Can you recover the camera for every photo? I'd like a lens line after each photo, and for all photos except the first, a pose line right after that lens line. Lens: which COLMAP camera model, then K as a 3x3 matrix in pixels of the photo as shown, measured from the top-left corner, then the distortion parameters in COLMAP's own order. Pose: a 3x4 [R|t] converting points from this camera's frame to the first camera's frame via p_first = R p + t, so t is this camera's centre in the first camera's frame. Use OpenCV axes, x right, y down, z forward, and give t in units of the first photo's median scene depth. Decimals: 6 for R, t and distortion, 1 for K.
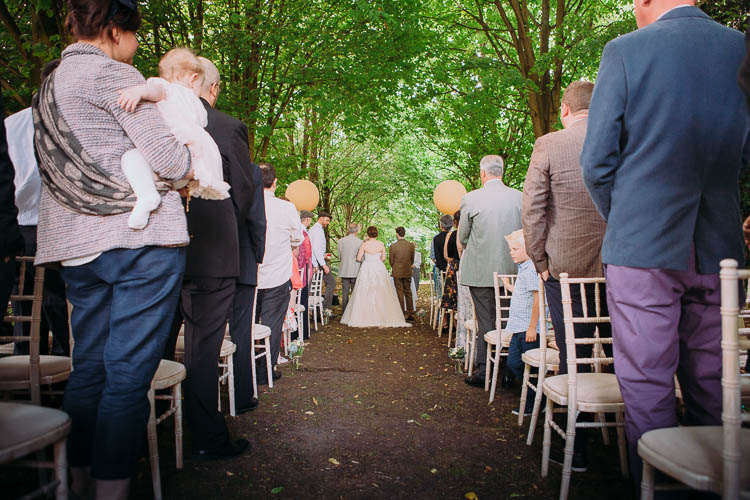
lens RADIAL K [[548.4, 0, 376.4], [0, 548.4, 248.4], [0, 0, 1]] dist [-0.012318, -0.001291]
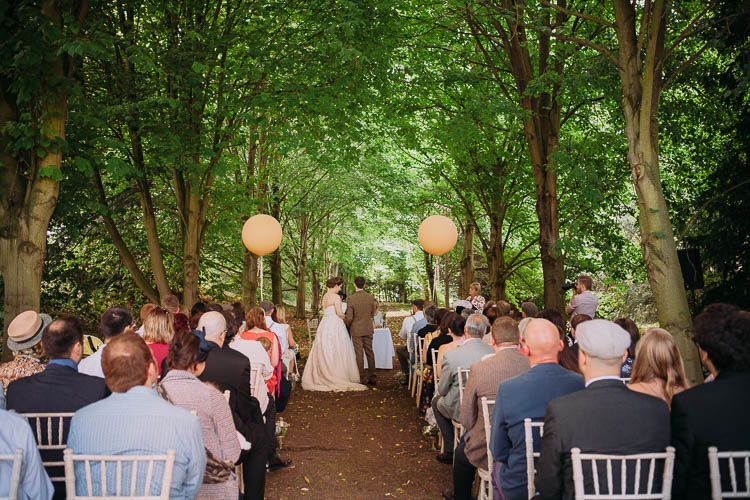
lens RADIAL K [[840.9, 0, 373.3], [0, 840.9, 250.7], [0, 0, 1]] dist [0.011475, 0.000000]
pose [[0.998833, -0.004788, 0.048066, -0.033731], [0.003989, 0.999852, 0.016711, -0.151824], [-0.048139, -0.016500, 0.998704, -0.505994]]
